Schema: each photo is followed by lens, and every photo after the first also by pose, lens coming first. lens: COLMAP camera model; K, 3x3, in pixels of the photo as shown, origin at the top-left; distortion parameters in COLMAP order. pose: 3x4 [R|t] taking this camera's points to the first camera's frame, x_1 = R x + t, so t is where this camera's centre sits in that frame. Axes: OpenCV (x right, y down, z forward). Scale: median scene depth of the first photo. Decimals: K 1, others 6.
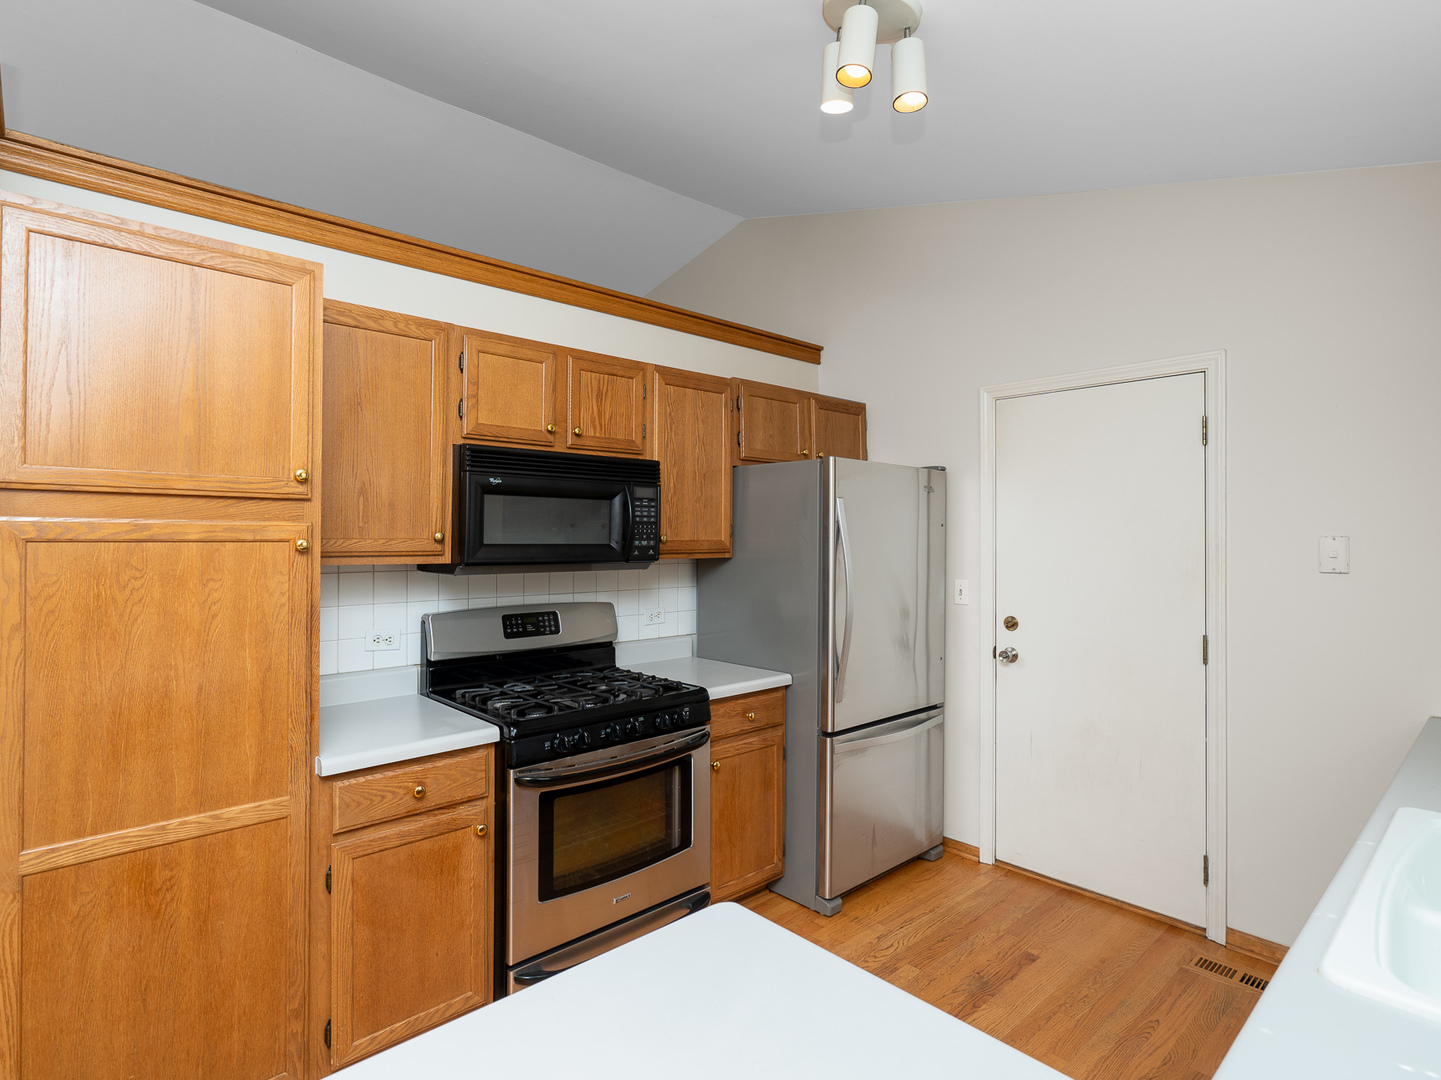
lens RADIAL K [[762.4, 0, 720.9], [0, 762.4, 535.1], [0, 0, 1]] dist [0.003716, 0.000419]
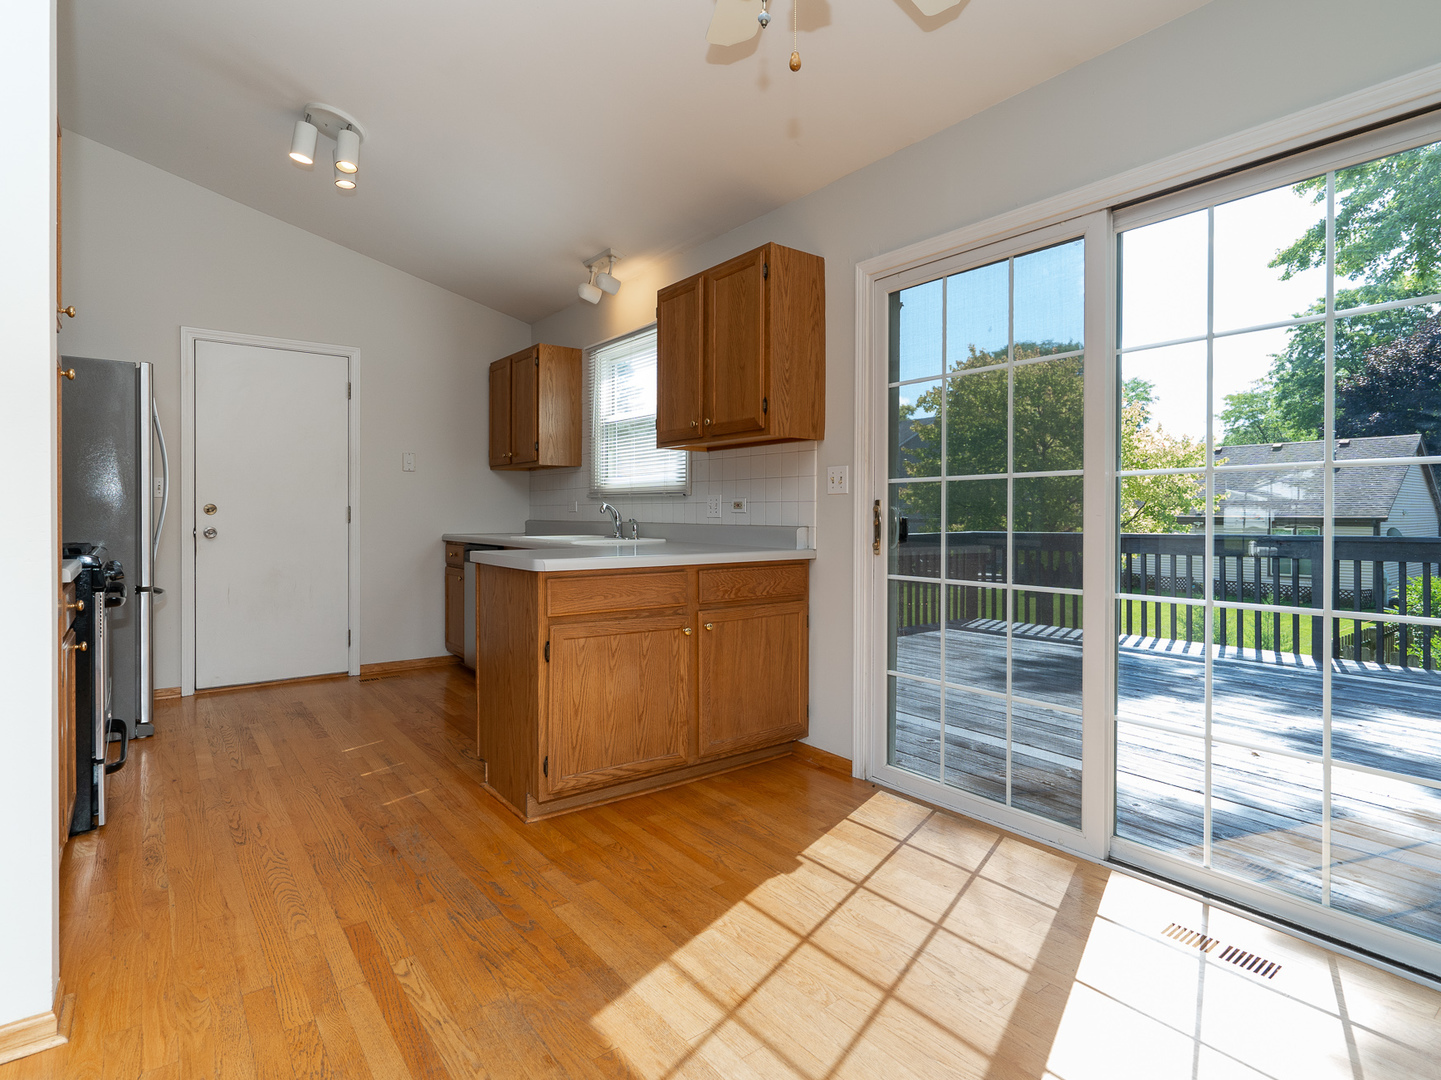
lens RADIAL K [[762.4, 0, 714.1], [0, 762.4, 511.2], [0, 0, 1]] dist [0.003716, 0.000419]
pose [[0.118919, 0.007031, 0.992879, -0.969674], [0.003440, 0.999966, -0.007493, 0.150261], [-0.992898, 0.004306, 0.118891, -0.051382]]
